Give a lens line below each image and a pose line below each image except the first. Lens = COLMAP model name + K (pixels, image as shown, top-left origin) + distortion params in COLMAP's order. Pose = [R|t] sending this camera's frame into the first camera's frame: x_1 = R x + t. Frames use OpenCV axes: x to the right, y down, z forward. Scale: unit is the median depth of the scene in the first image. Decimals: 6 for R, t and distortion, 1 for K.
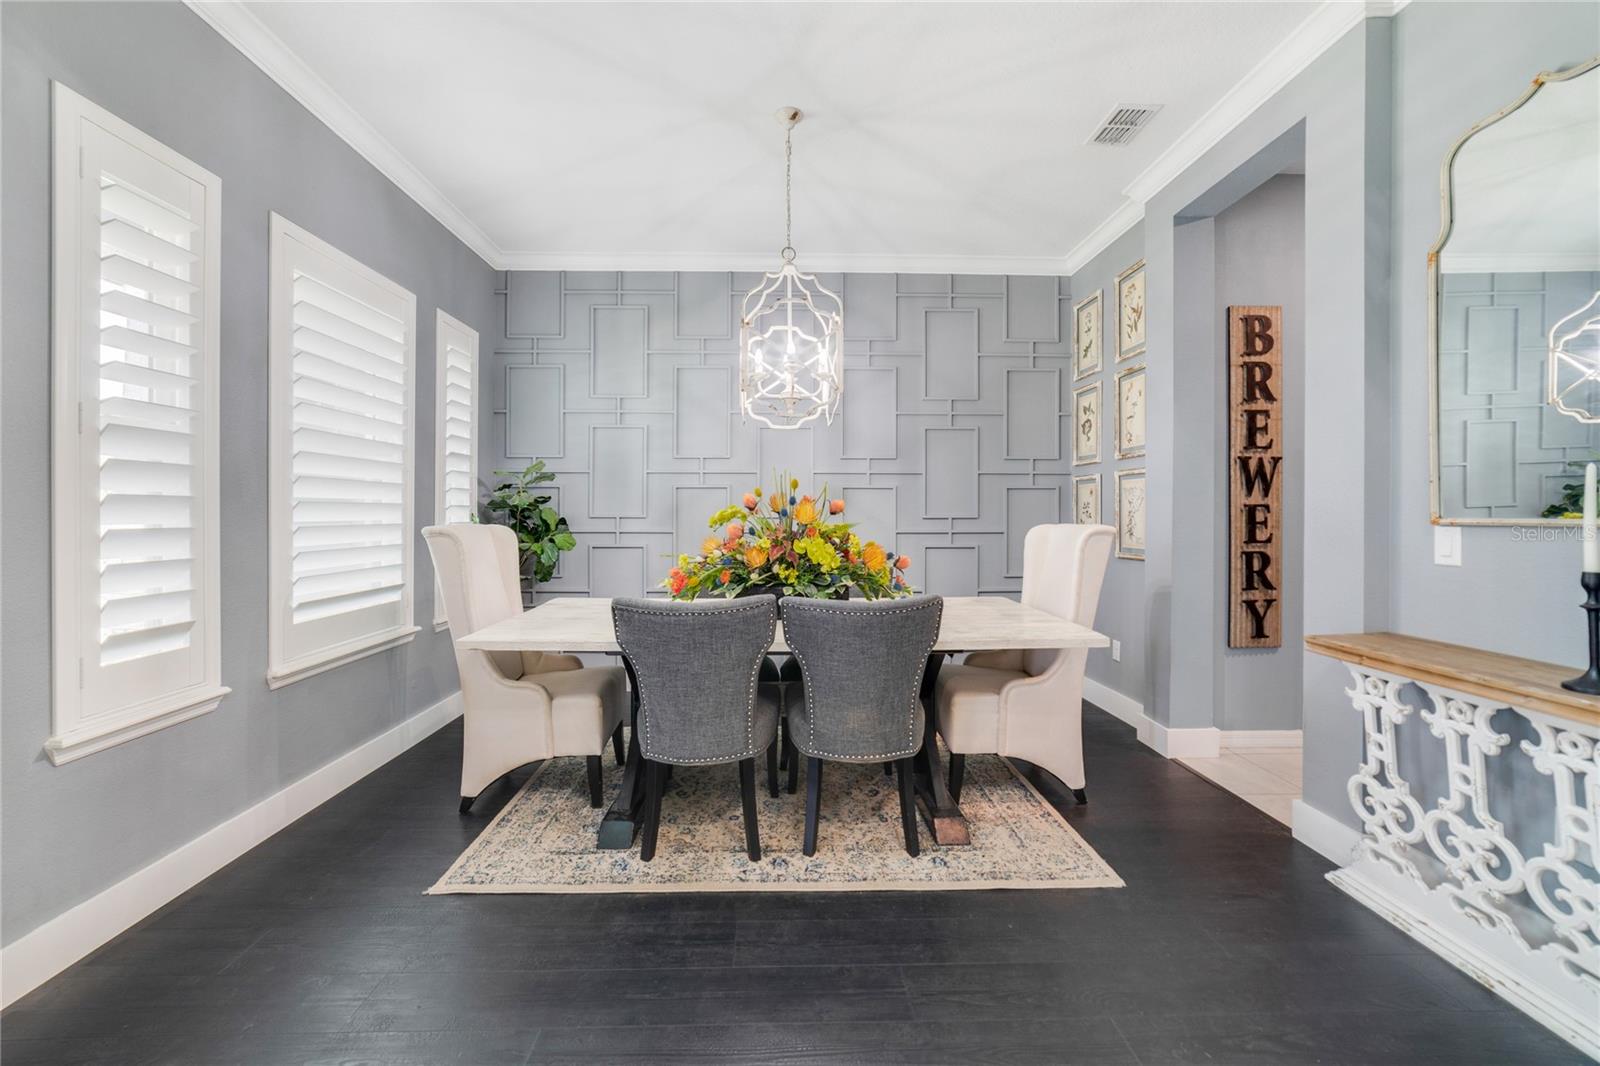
lens RADIAL K [[620.2, 0, 795.5], [0, 620.2, 517.7], [0, 0, 1]] dist [-0.014497, 0.003205]
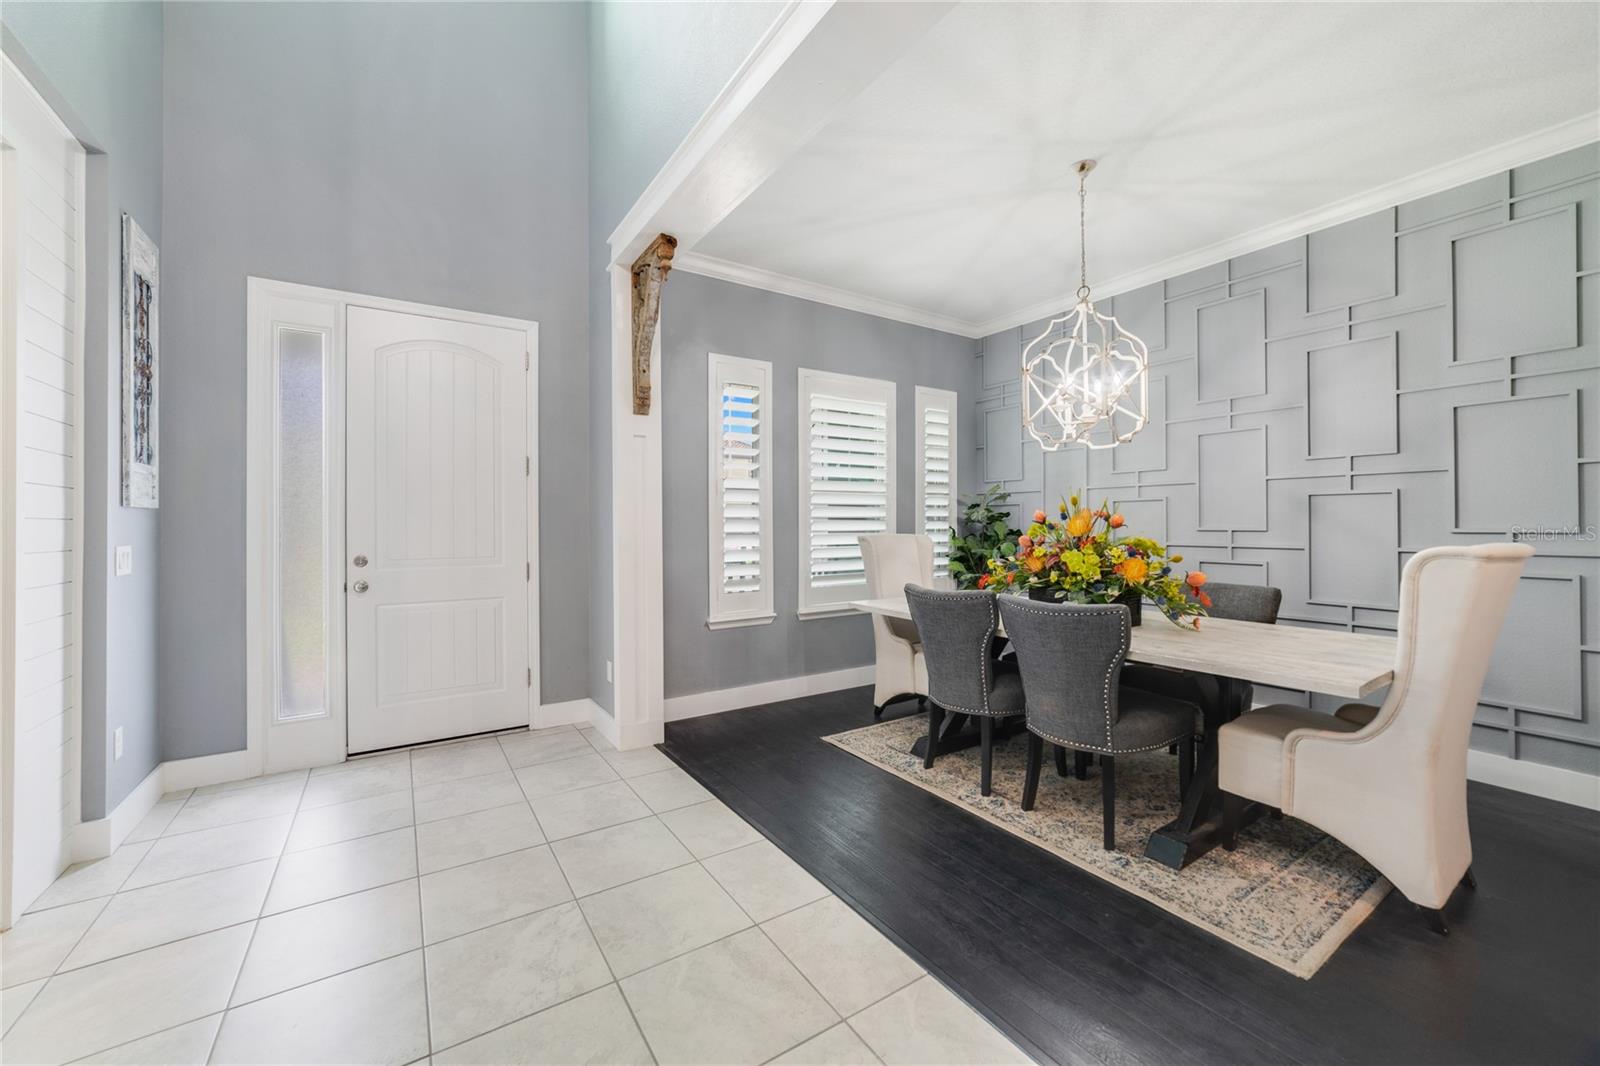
lens RADIAL K [[620.2, 0, 798.3], [0, 620.2, 527.9], [0, 0, 1]] dist [-0.014497, 0.003205]
pose [[0.529018, 0.001847, -0.848609, 0.721792], [-0.003537, 0.999994, -0.000028, -0.003133], [0.848603, 0.003017, 0.529021, -0.013833]]
